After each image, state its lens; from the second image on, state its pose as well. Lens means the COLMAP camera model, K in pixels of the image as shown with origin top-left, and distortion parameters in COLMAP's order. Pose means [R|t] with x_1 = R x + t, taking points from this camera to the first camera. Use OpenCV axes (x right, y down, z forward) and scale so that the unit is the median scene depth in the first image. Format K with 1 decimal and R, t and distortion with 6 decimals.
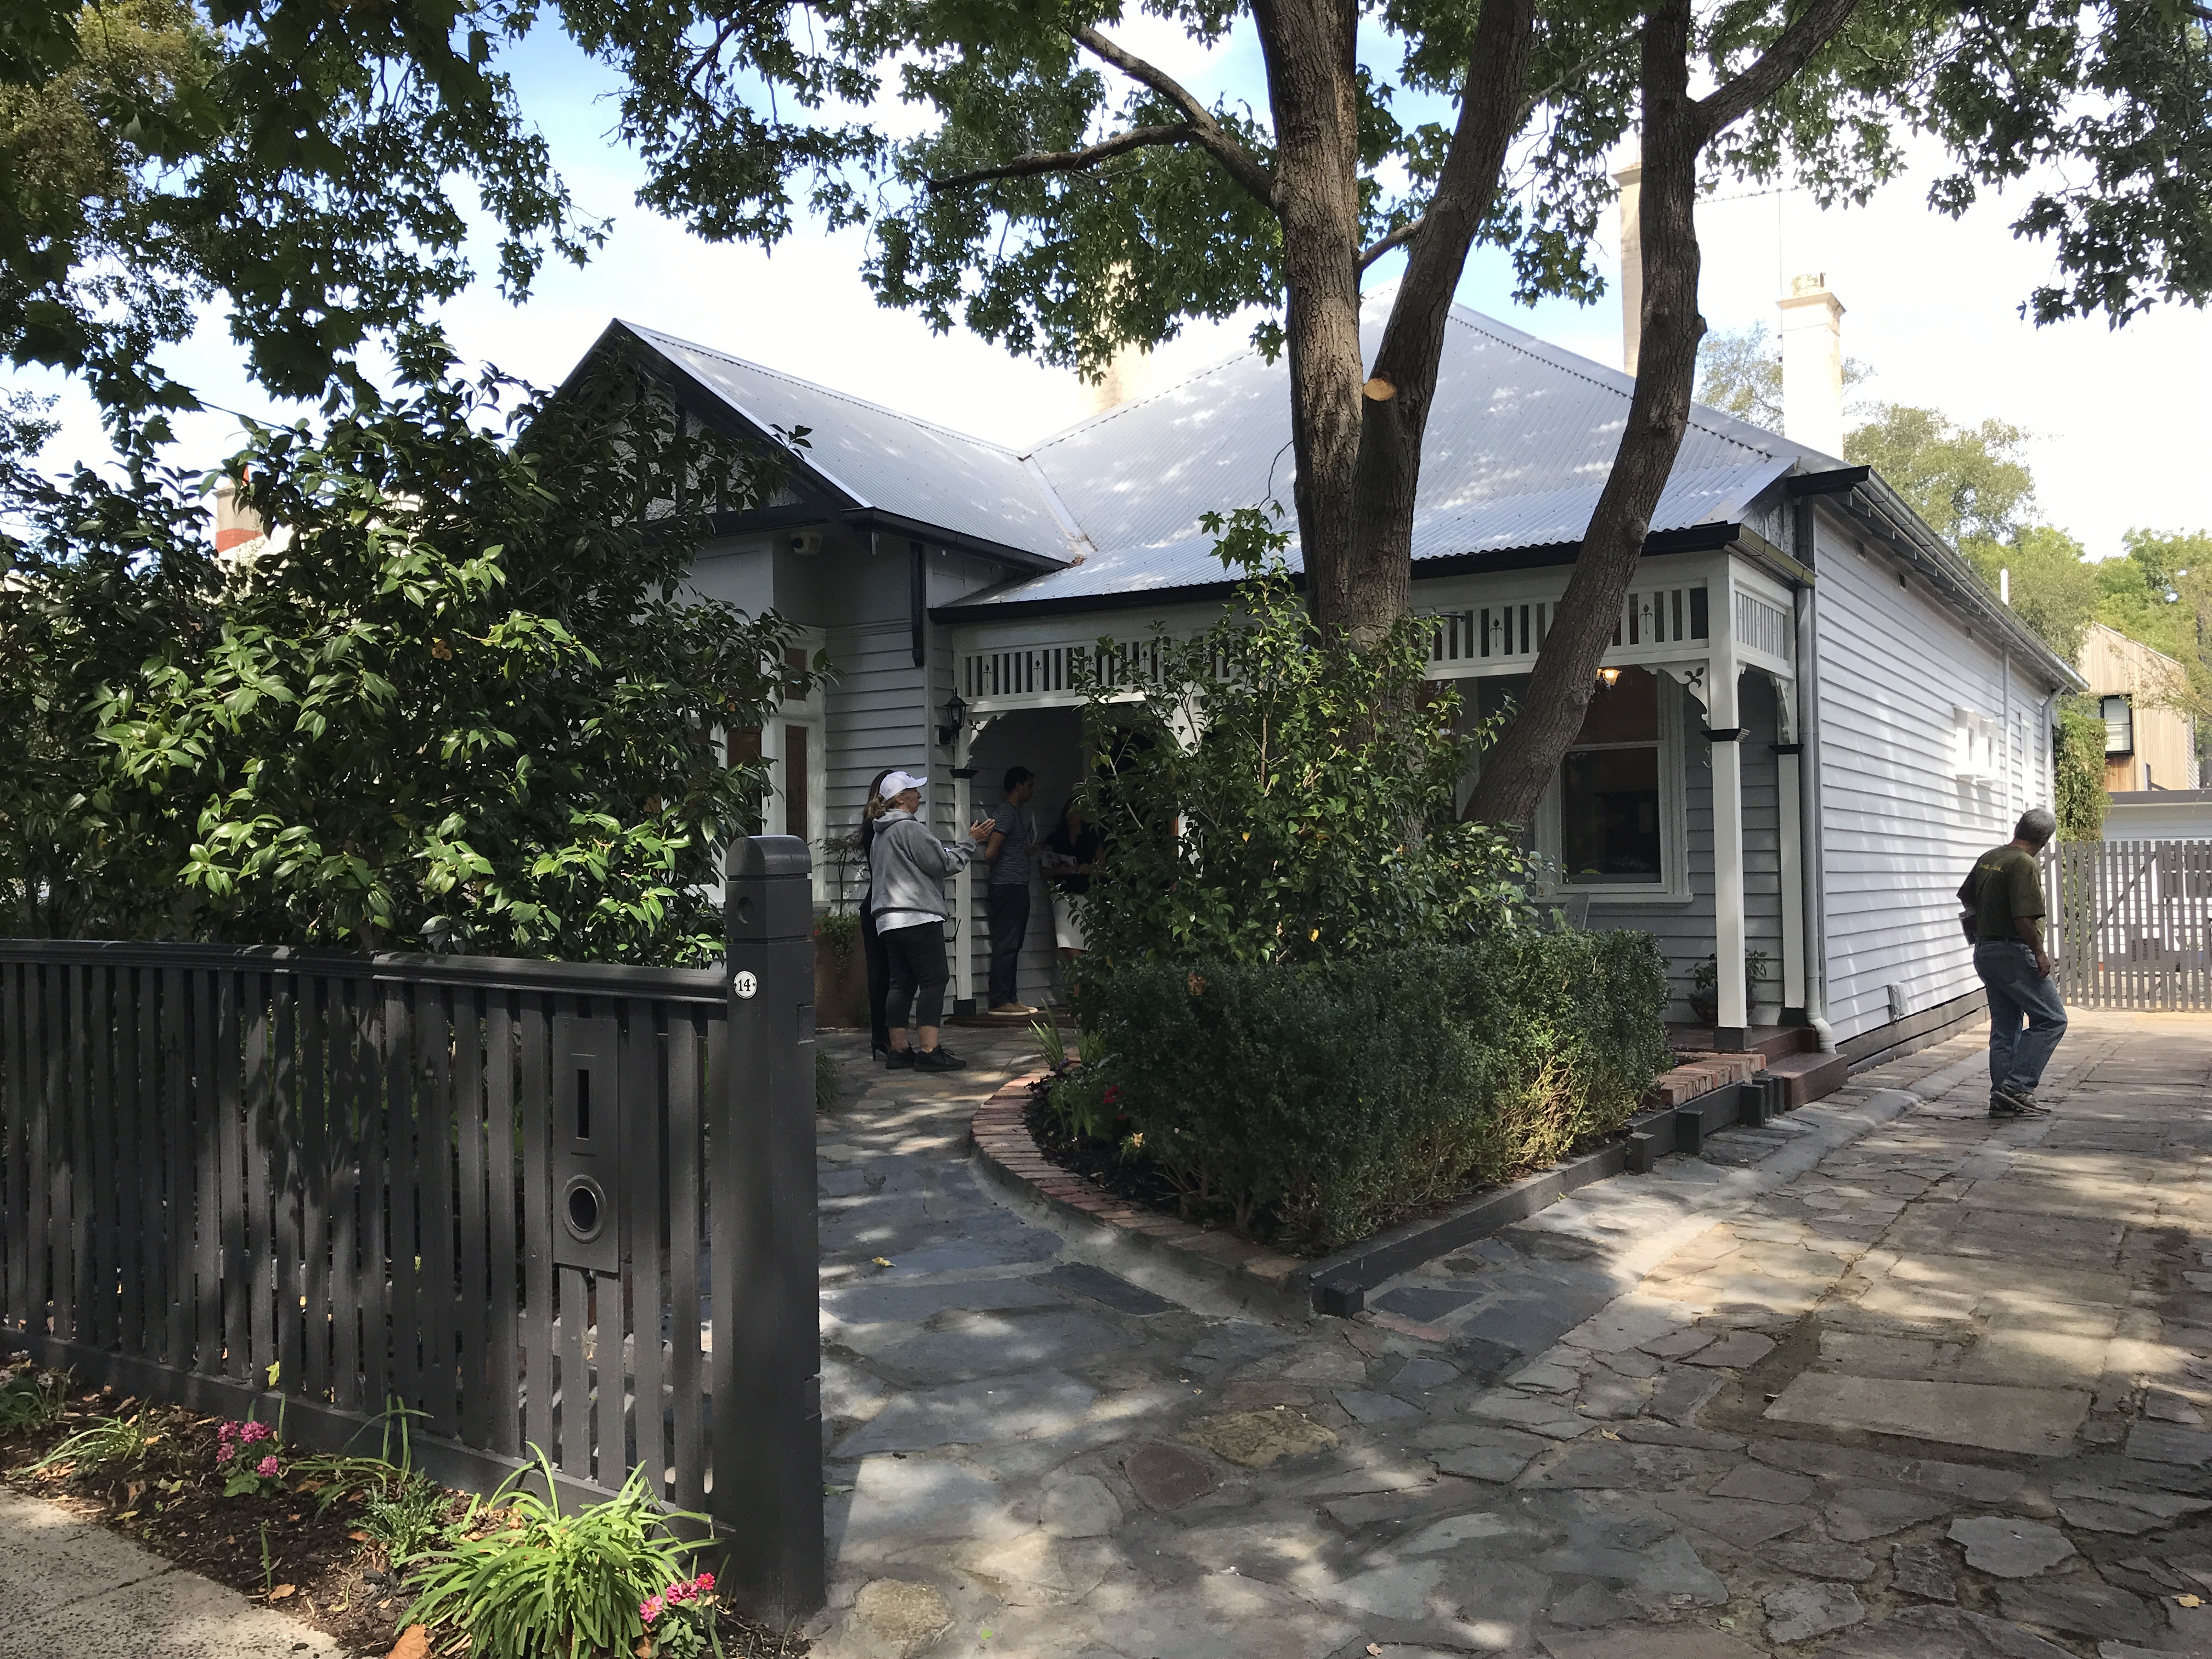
lens RADIAL K [[1799.9, 0, 1110.1], [0, 1799.9, 834.2], [0, 0, 1]] dist [0.039144, -0.010620]
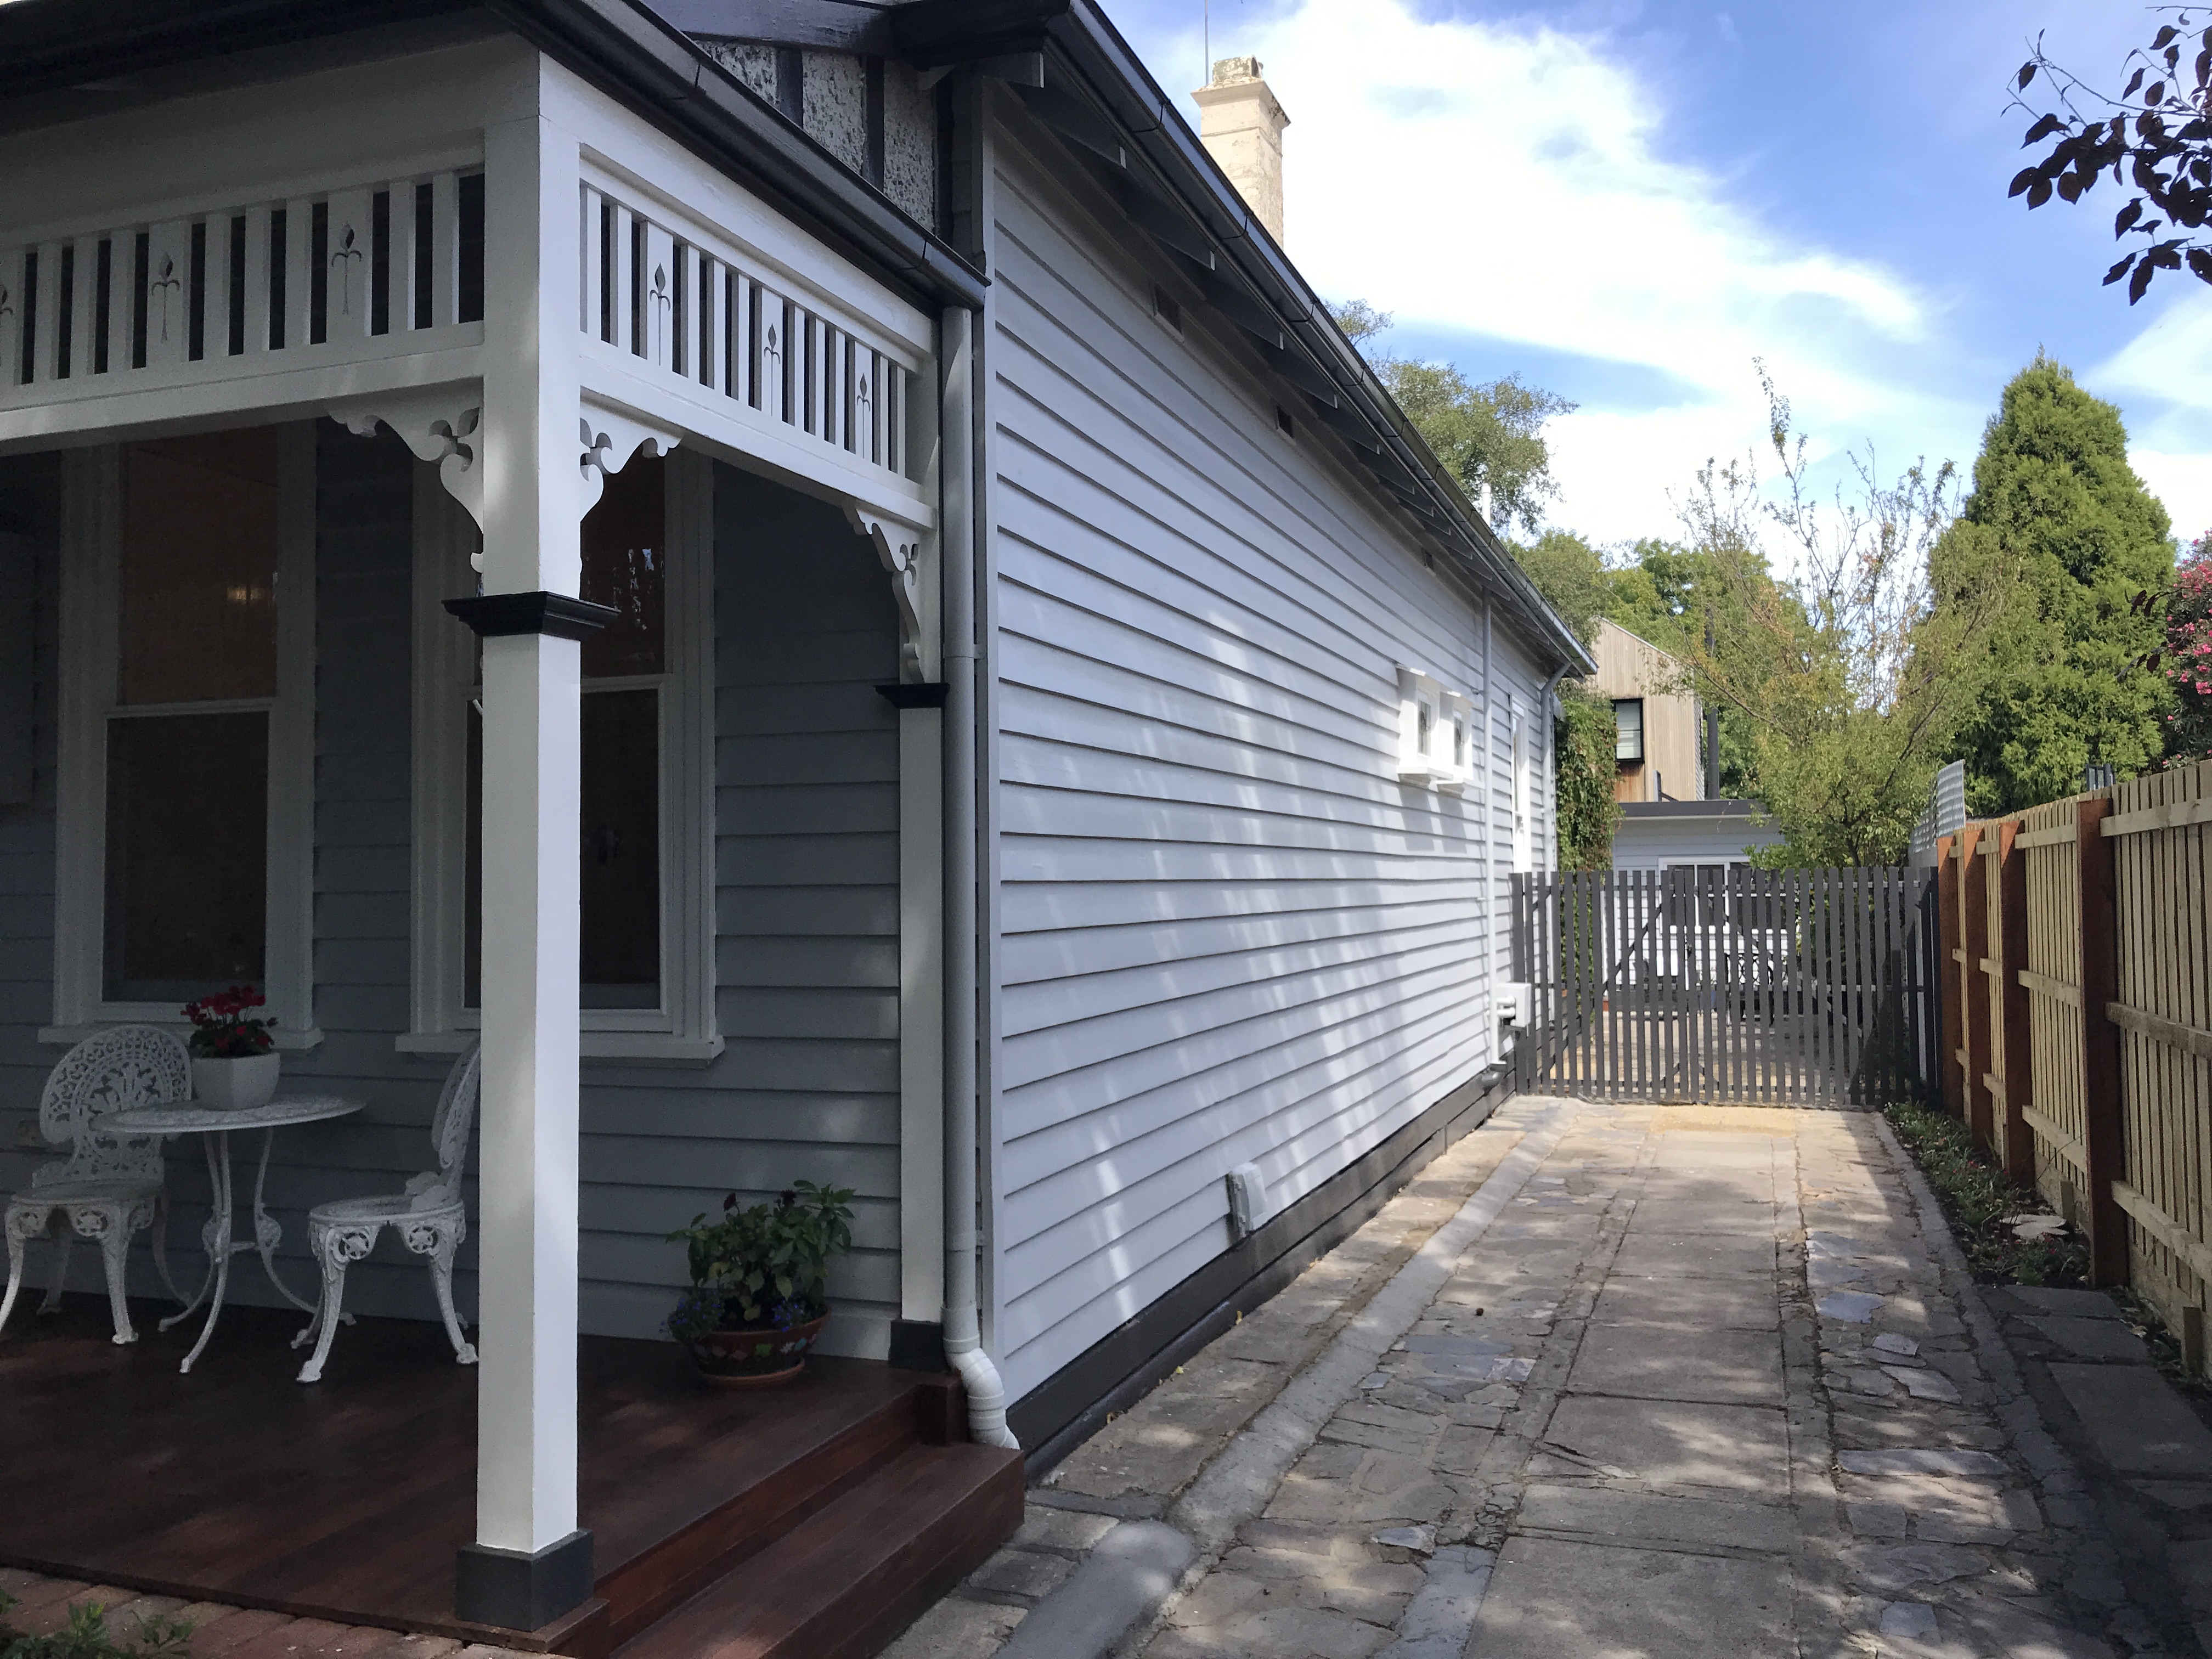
lens RADIAL K [[1799.9, 0, 1101.5], [0, 1799.9, 824.9], [0, 0, 1]] dist [0.039144, -0.010620]
pose [[0.975482, 0.010327, 0.219837, 0.200726], [-0.009414, 0.999942, -0.005202, -0.009584], [-0.219878, 0.003005, 0.975523, 0.362689]]
